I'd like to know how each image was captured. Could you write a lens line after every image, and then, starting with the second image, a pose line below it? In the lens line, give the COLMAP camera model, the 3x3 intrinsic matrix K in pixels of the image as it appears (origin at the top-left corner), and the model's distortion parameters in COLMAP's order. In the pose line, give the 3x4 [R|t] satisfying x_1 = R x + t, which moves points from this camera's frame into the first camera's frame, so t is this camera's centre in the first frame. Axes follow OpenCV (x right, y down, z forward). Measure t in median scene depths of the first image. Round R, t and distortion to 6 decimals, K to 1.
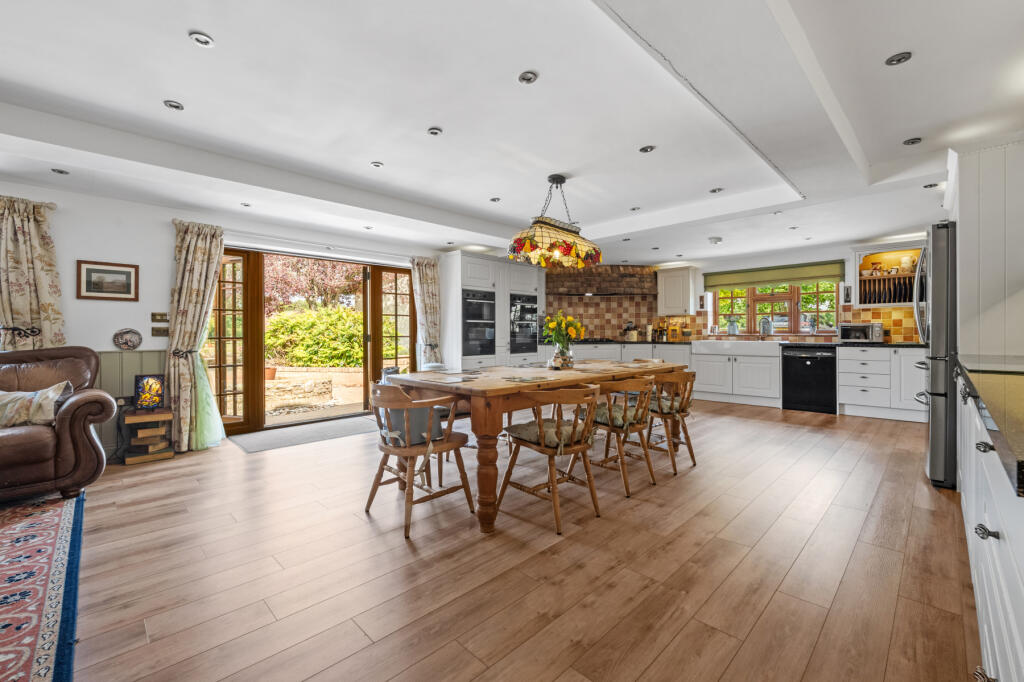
lens RADIAL K [[422.6, 0, 510.5], [0, 422.6, 337.5], [0, 0, 1]] dist [0.000147, 0.000030]
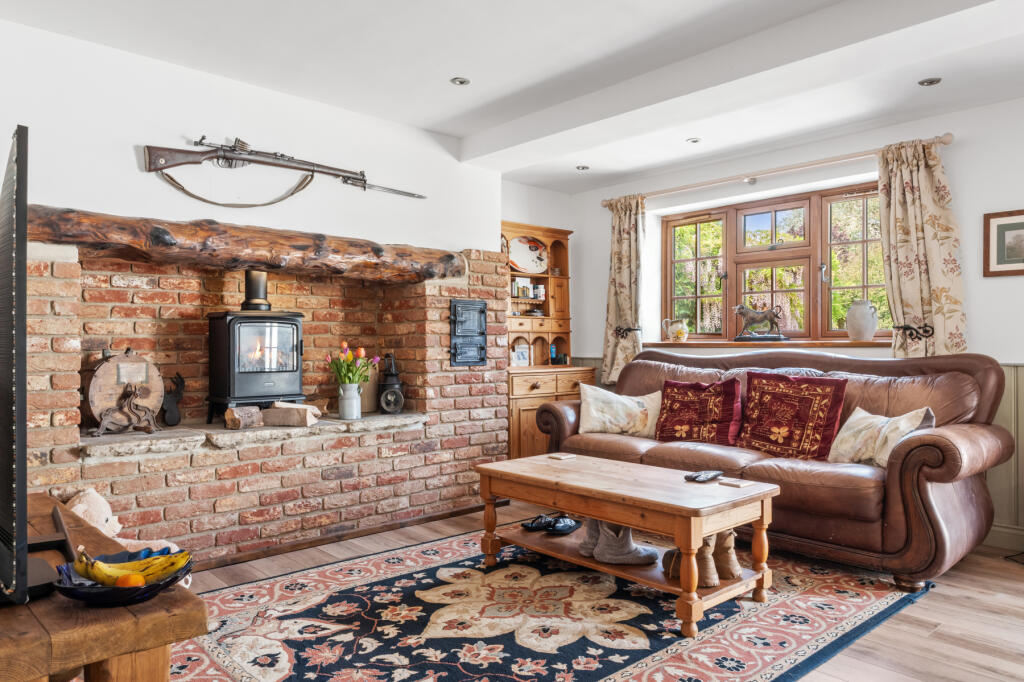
lens RADIAL K [[705.8, 0, 511.0], [0, 705.8, 346.5], [0, 0, 1]] dist [0.007722, 0.001969]
pose [[-0.047513, 0.007002, -0.998846, 0.044879], [-0.004652, 0.999963, 0.007232, 0.005803], [0.998860, 0.004990, -0.047479, 0.394404]]
